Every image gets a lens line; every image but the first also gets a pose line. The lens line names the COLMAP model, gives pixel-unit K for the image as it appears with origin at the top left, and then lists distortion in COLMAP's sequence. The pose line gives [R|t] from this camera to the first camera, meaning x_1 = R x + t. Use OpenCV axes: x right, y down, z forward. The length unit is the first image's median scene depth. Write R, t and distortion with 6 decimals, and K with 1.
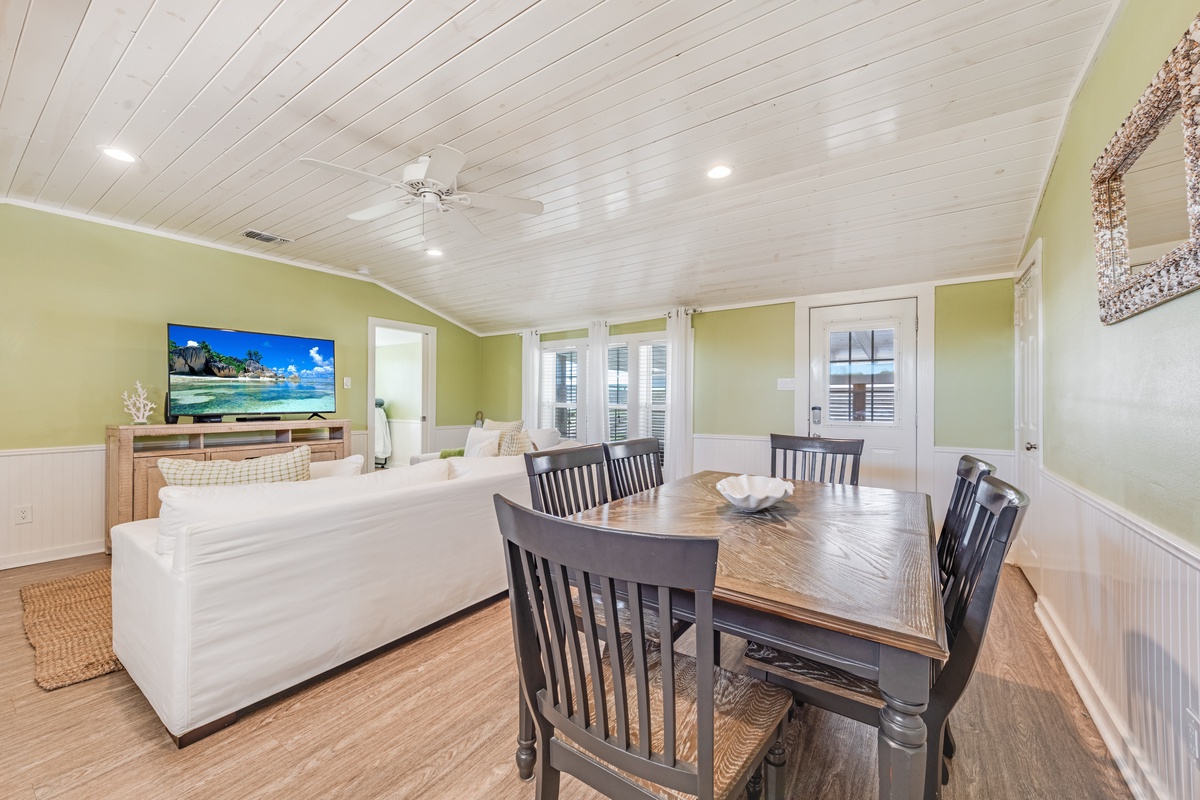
lens RADIAL K [[466.5, 0, 600.0], [0, 466.5, 400.0], [0, 0, 1]] dist [-0.000017, 0.000091]
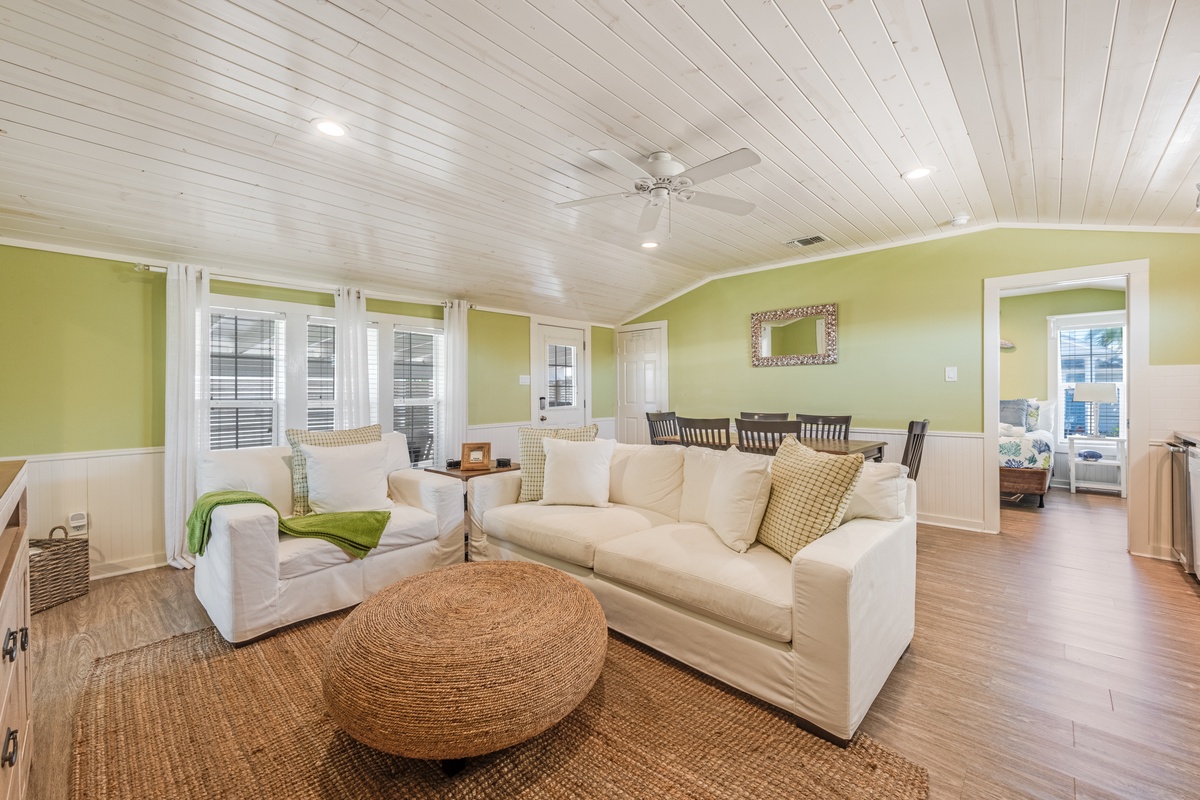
lens RADIAL K [[466.5, 0, 600.0], [0, 466.5, 400.0], [0, 0, 1]] dist [-0.000017, 0.000091]
pose [[0.171492, -0.023050, 0.984916, -0.954628], [0.001620, 0.999732, 0.023115, -0.009263], [-0.985184, -0.002369, 0.171483, 0.661015]]
